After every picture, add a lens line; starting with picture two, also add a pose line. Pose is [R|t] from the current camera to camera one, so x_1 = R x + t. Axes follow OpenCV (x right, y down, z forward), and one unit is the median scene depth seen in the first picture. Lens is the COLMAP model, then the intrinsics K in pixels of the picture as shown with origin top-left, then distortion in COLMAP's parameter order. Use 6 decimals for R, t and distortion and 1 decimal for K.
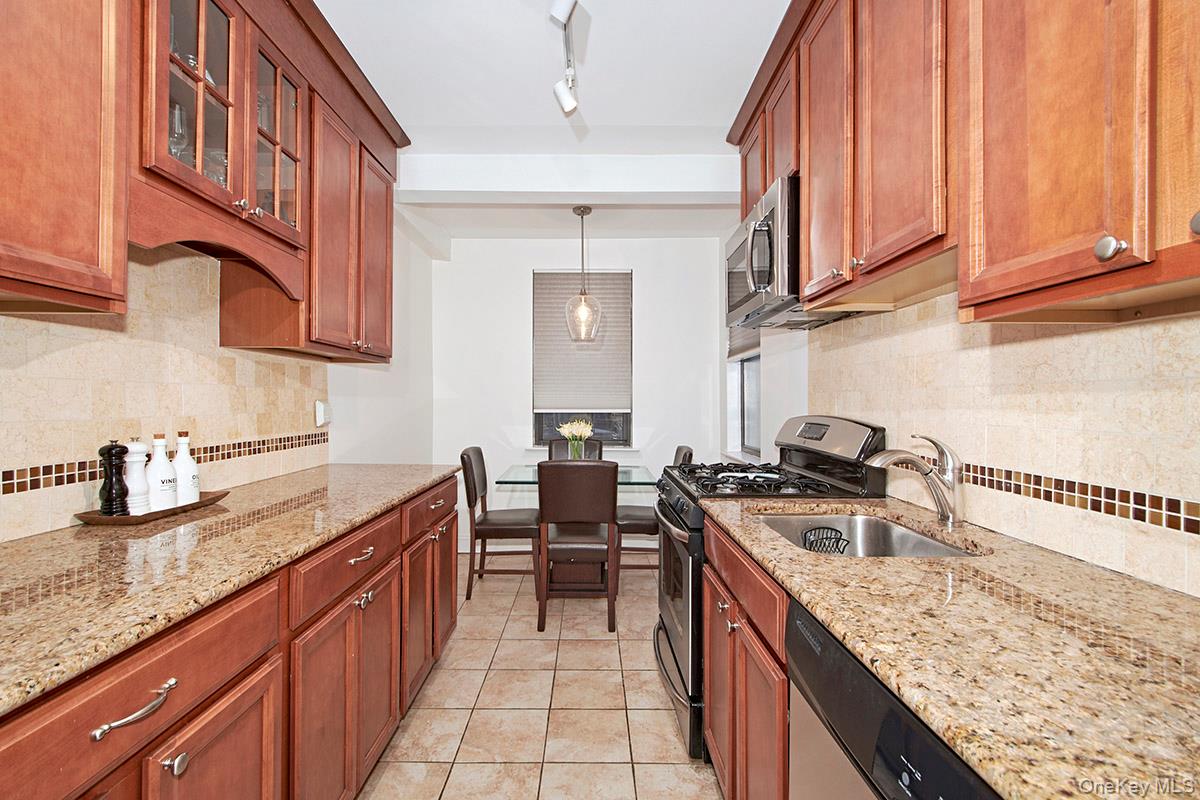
lens RADIAL K [[526.9, 0, 595.2], [0, 526.9, 399.1], [0, 0, 1]] dist [0.010943, -0.003854]
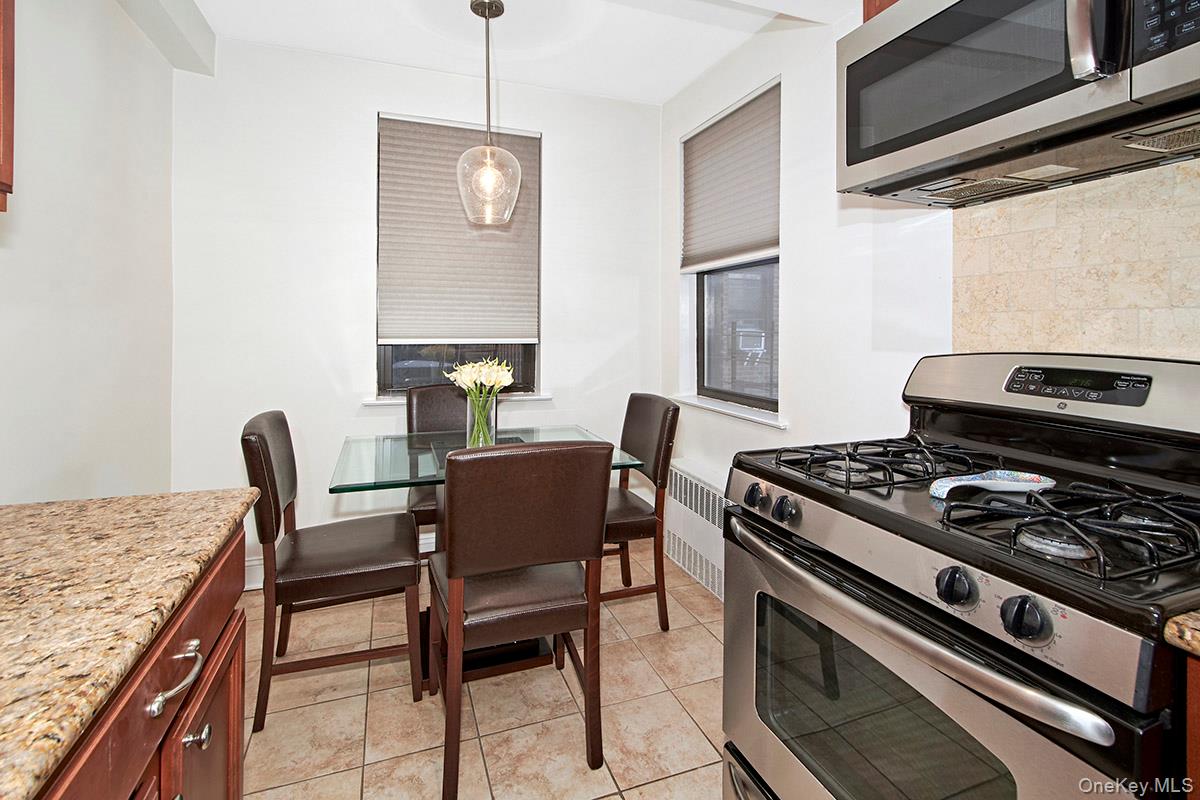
lens RADIAL K [[526.9, 0, 629.2], [0, 526.9, 330.0], [0, 0, 1]] dist [0.010943, -0.003854]
pose [[0.919443, 0.003641, 0.393205, -0.110569], [-0.006756, 0.999956, 0.006538, 0.003961], [-0.393164, -0.008667, 0.919427, 0.385840]]
